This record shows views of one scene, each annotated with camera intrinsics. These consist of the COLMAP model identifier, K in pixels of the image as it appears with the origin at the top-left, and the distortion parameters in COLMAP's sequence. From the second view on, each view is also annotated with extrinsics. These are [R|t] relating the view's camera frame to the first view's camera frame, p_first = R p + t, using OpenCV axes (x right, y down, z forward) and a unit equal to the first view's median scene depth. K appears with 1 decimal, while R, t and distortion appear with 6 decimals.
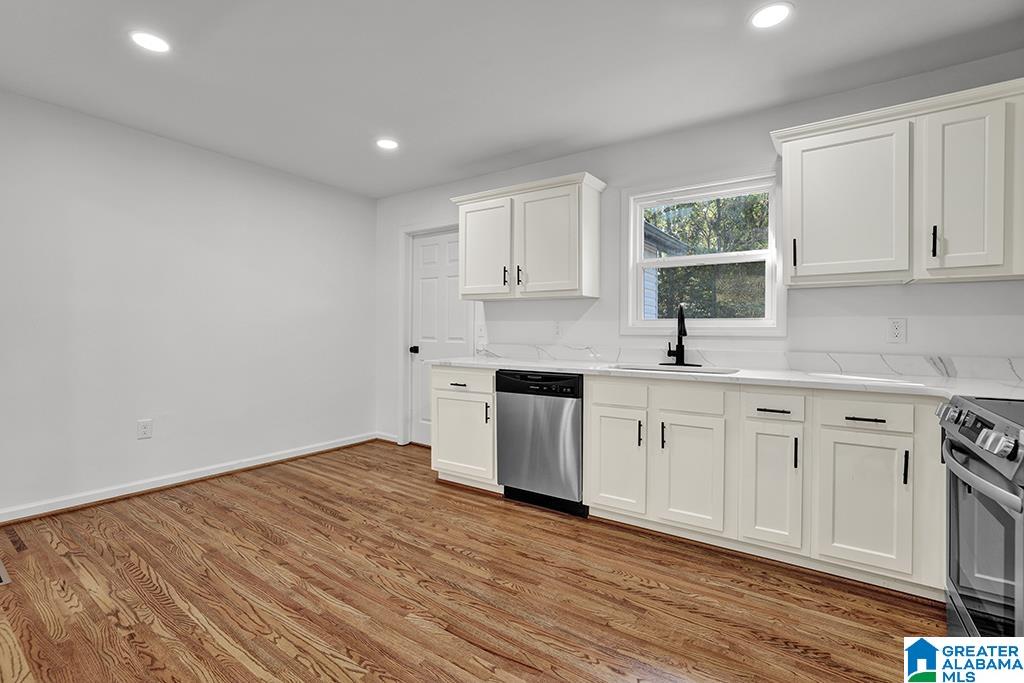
lens RADIAL K [[462.4, 0, 510.7], [0, 462.4, 336.0], [0, 0, 1]] dist [0.002664, 0.000898]
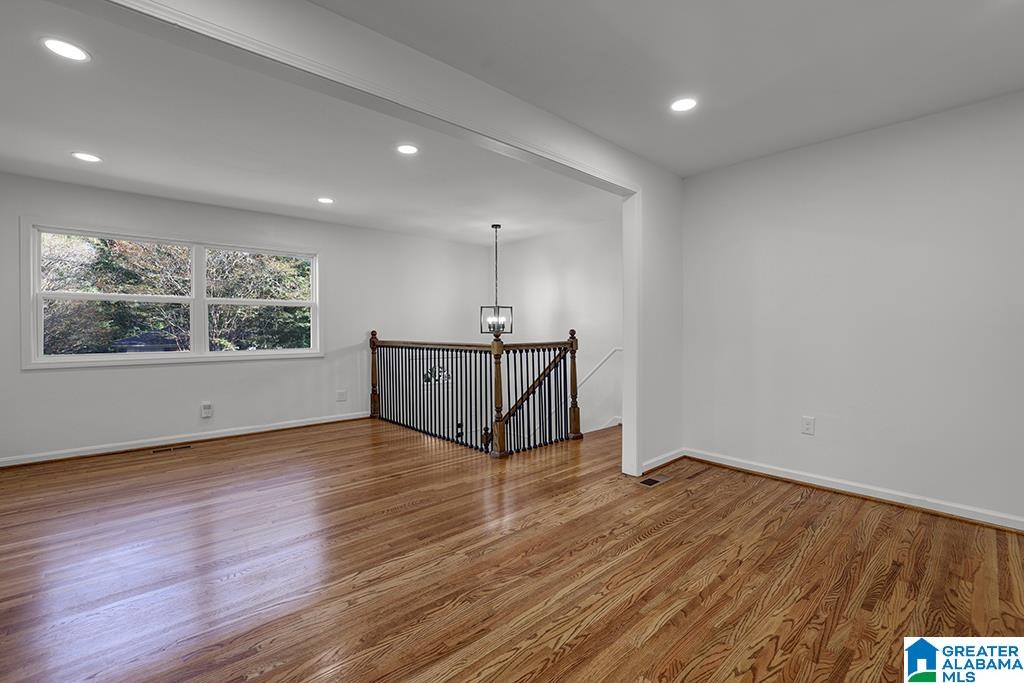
lens RADIAL K [[443.5, 0, 510.4], [0, 443.5, 335.0], [0, 0, 1]] dist [0.003456, 0.000542]
pose [[-0.203404, 0.007435, -0.979067, 0.453972], [-0.007950, 0.999926, 0.009245, -0.015906], [0.979063, 0.009664, -0.203330, 0.685413]]
